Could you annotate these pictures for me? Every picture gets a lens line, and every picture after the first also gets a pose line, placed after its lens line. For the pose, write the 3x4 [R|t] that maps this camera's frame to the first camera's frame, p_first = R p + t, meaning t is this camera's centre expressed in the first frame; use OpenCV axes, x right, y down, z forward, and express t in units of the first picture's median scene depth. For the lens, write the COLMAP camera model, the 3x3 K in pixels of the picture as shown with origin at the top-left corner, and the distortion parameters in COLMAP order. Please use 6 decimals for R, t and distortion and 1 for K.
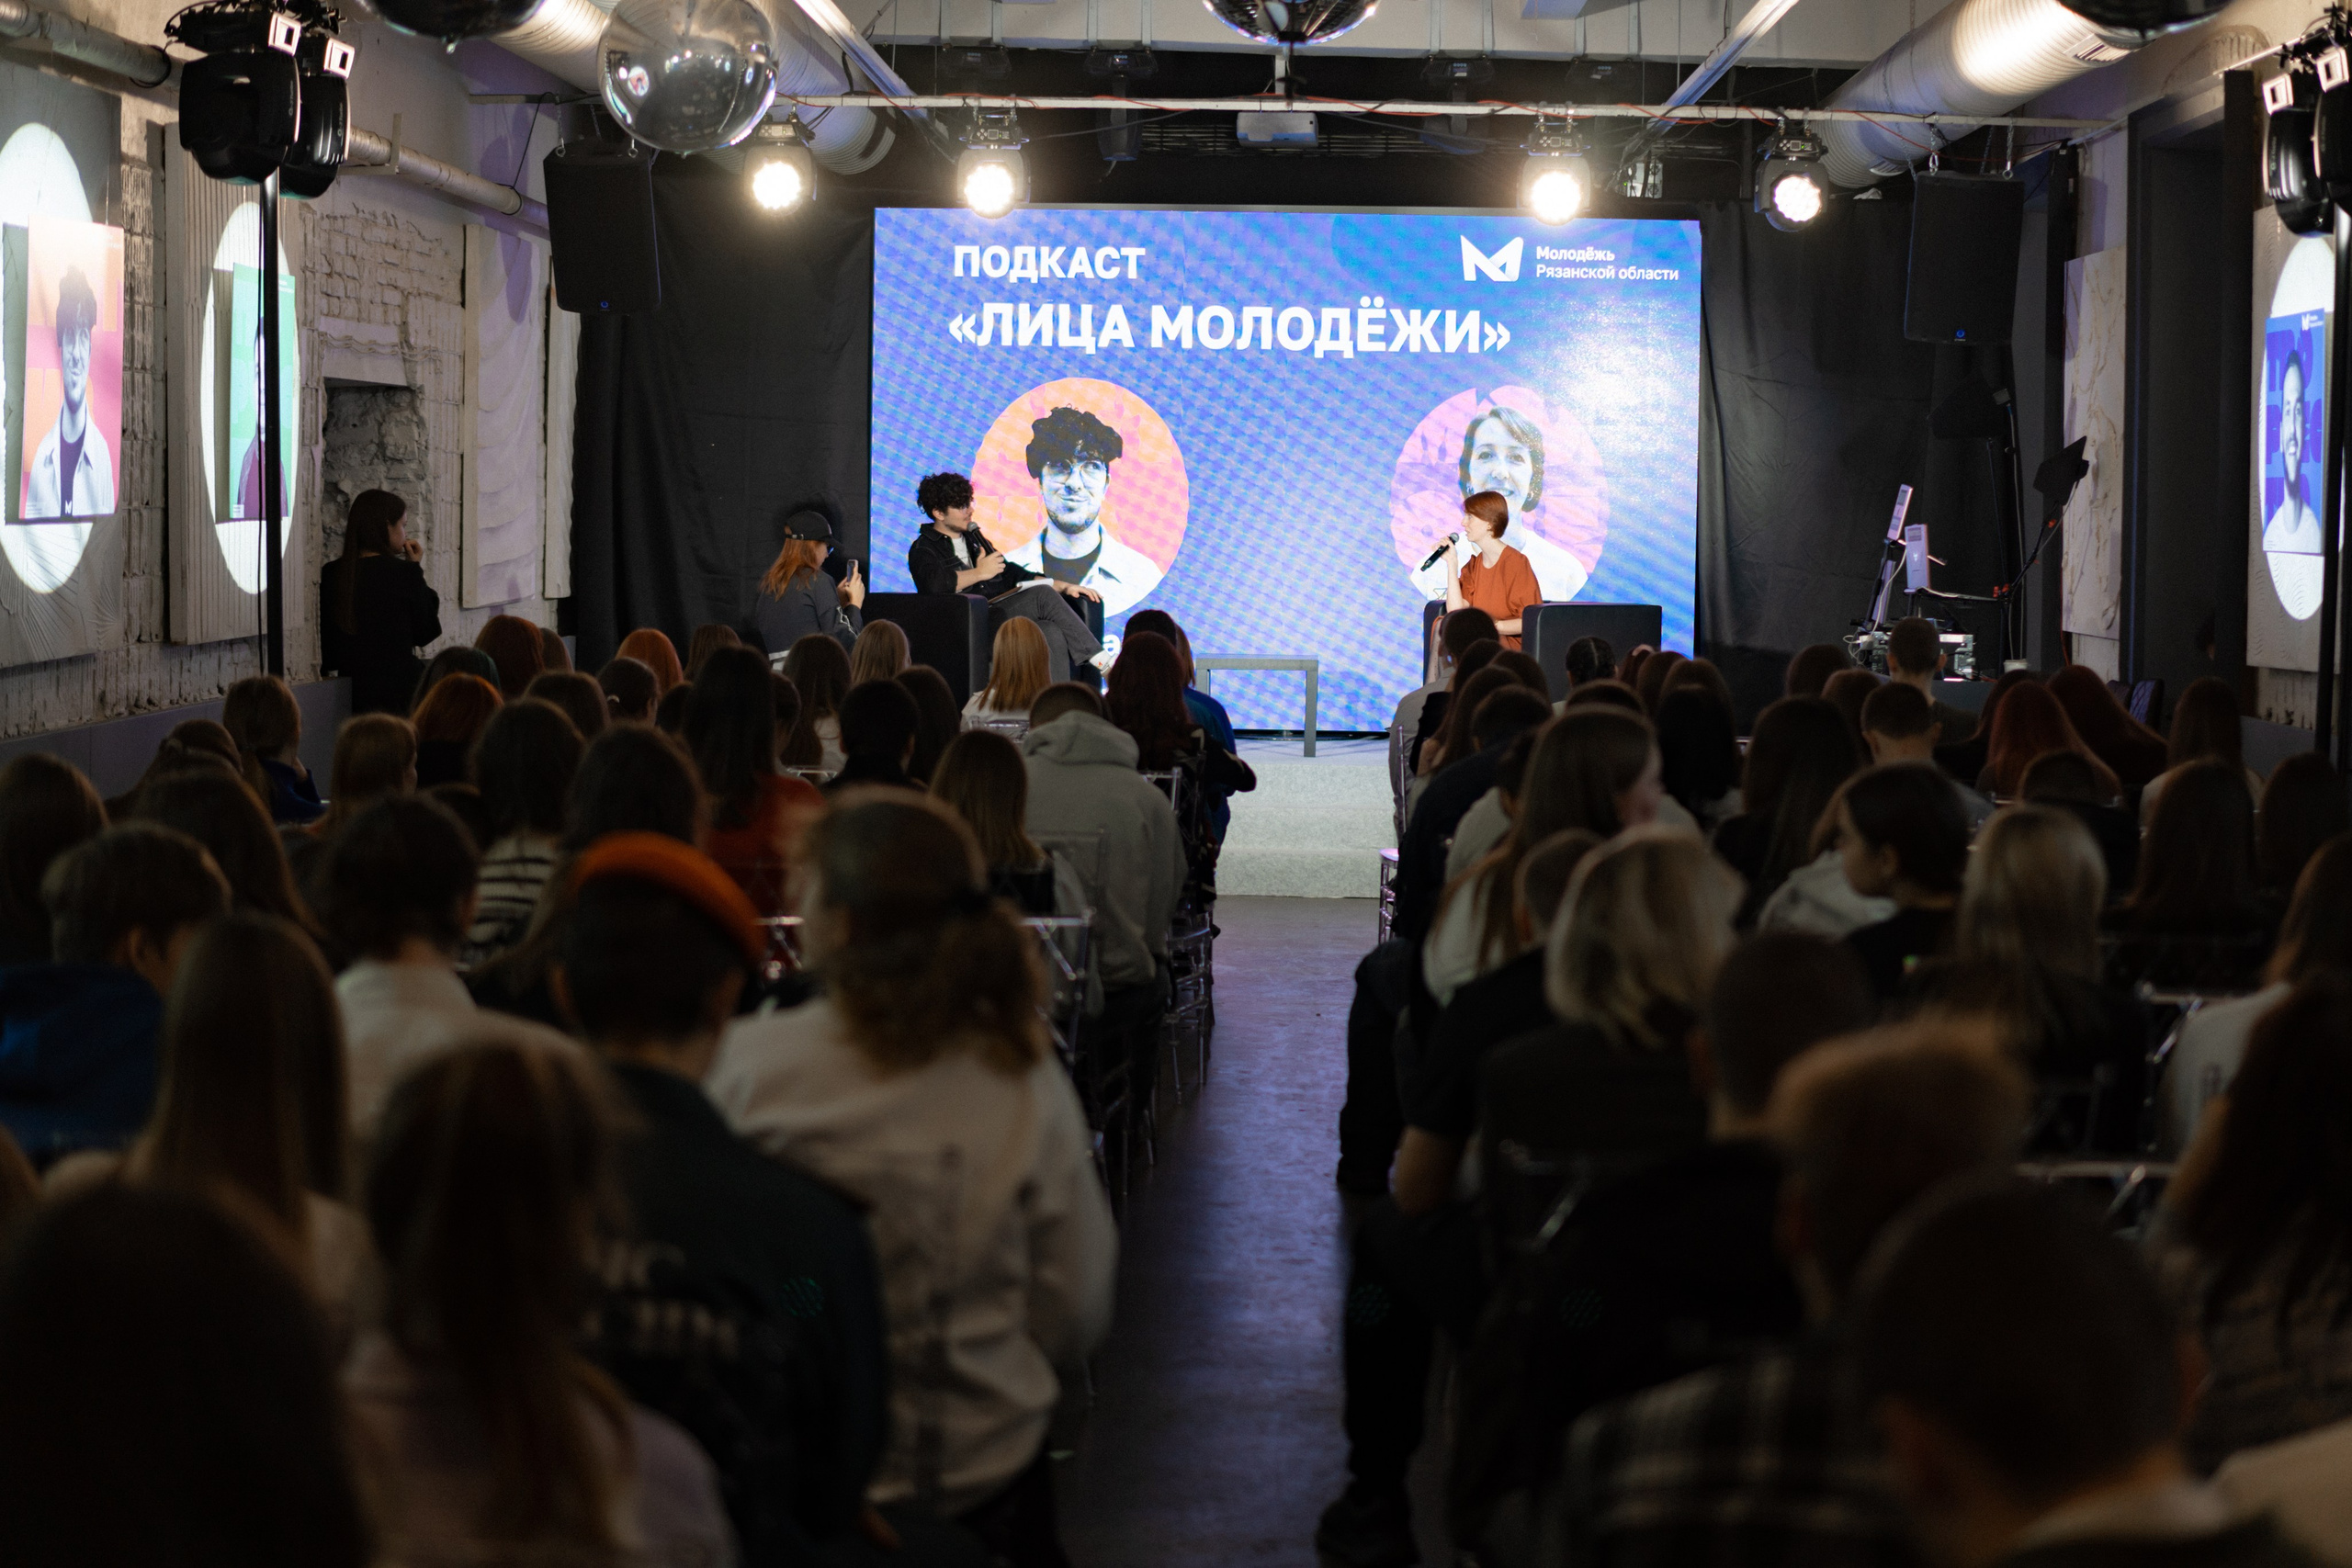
lens RADIAL K [[3817.1, 0, 1176.2], [0, 3817.1, 794.1], [0, 0, 1]] dist [-0.283206, 0.000000]
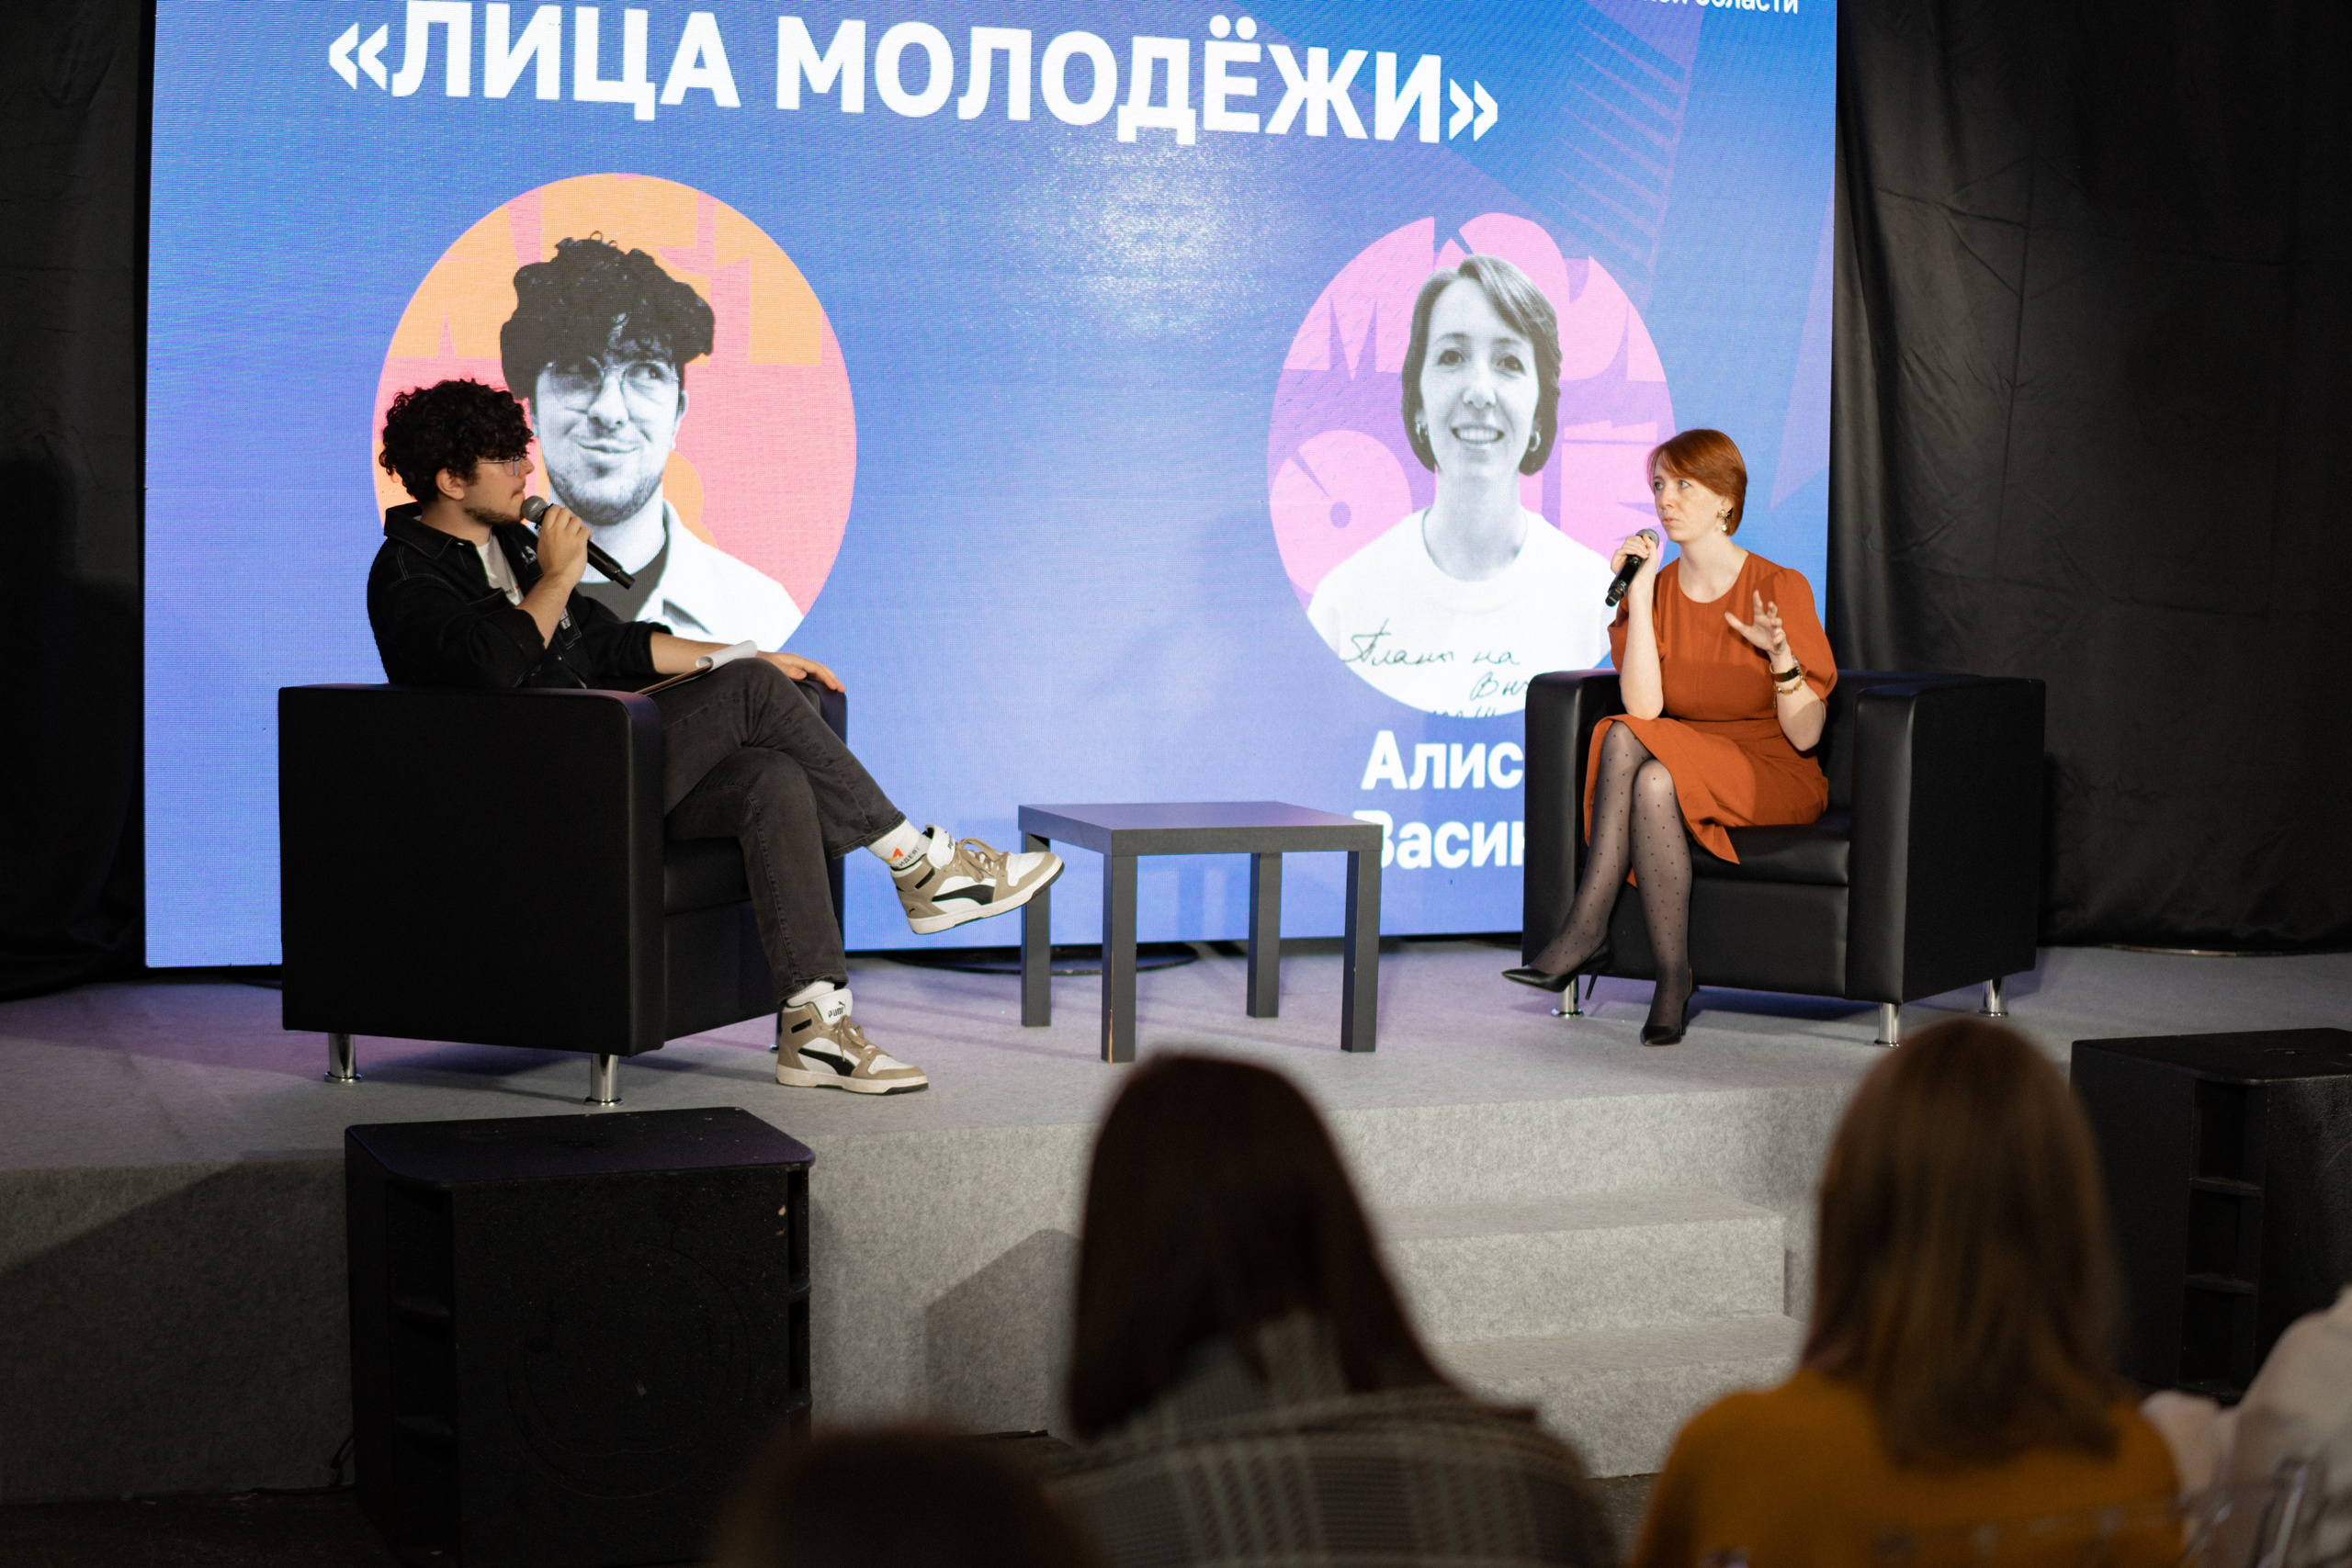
lens RADIAL K [[3817.1, 0, 1206.6], [0, 3817.1, 794.4], [0, 0, 1]] dist [-0.283206, 0.000000]
pose [[0.919455, -0.031710, 0.391914, -0.137023], [0.026080, 0.999466, 0.019682, -0.044078], [-0.392329, -0.007876, 0.919791, 0.570674]]
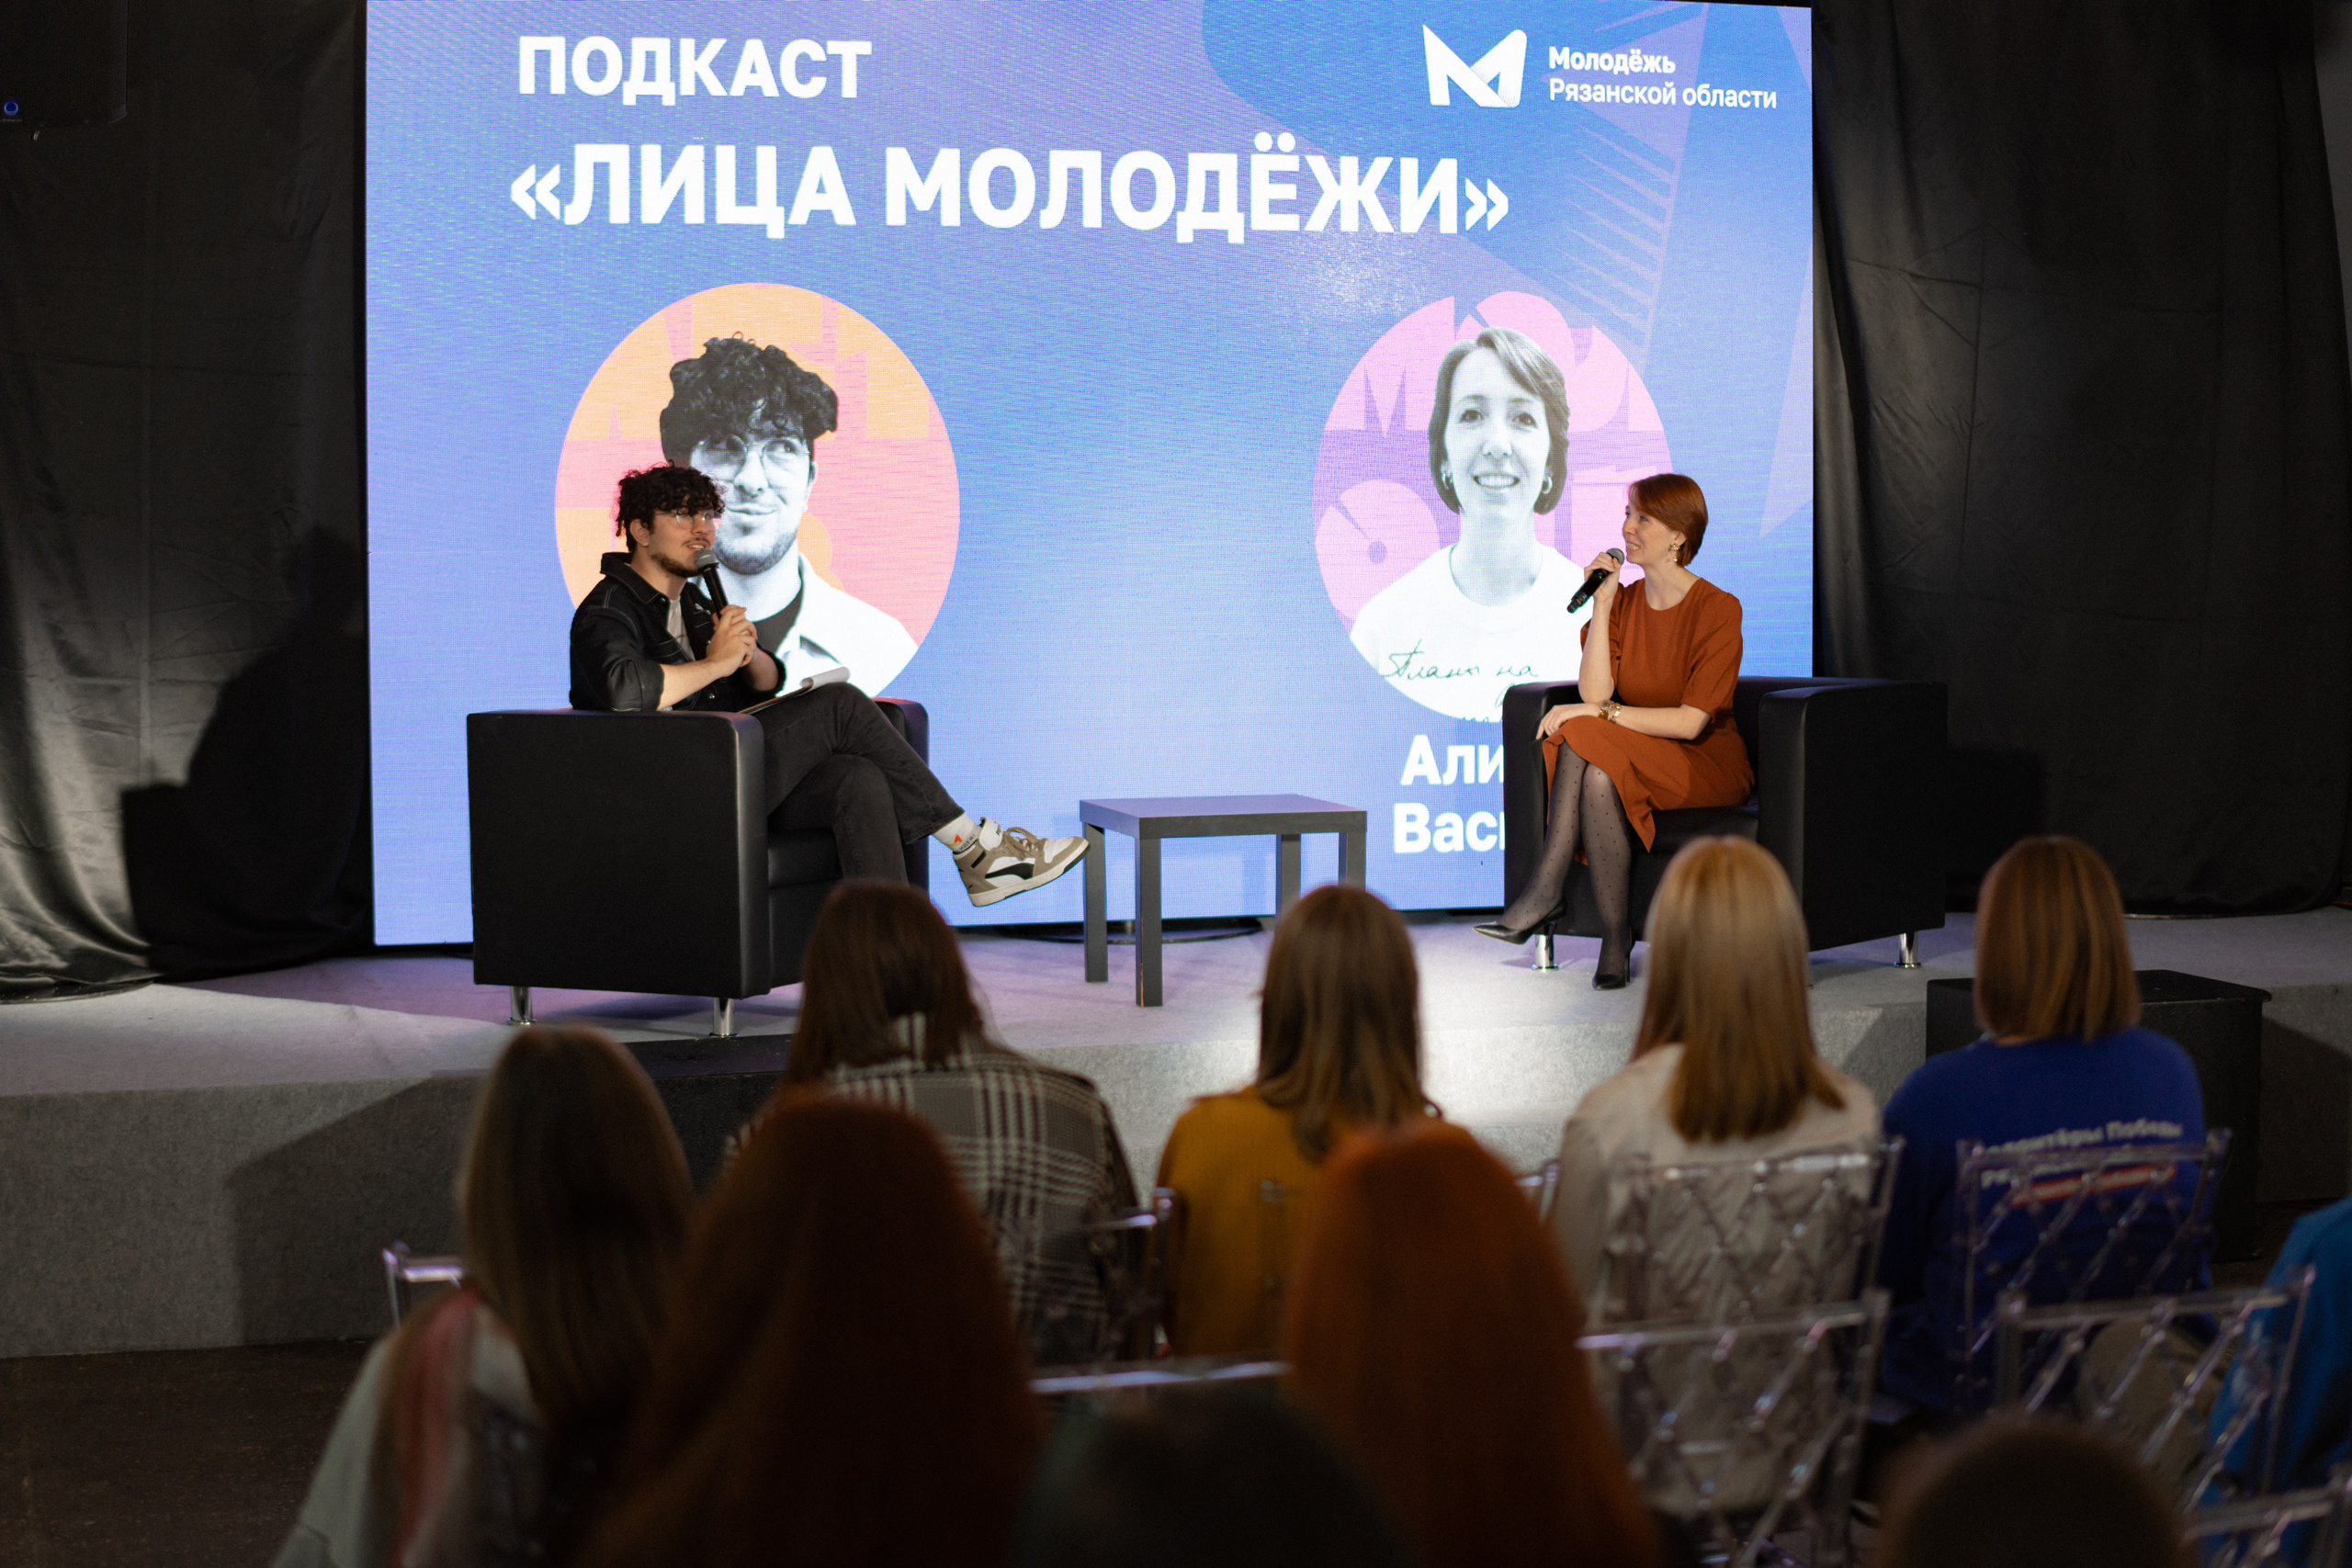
lens RADIAL K [[3817.1, 0, 1177.6], [0, 3817.1, 767.9], [0, 0, 1]] dist [-0.283206, 0.000000]
pose [[0.952007, -0.042501, 0.303111, -0.133596], [0.043032, 0.999062, 0.004929, -0.041483], [-0.303036, 0.008351, 0.952942, 0.476278]]
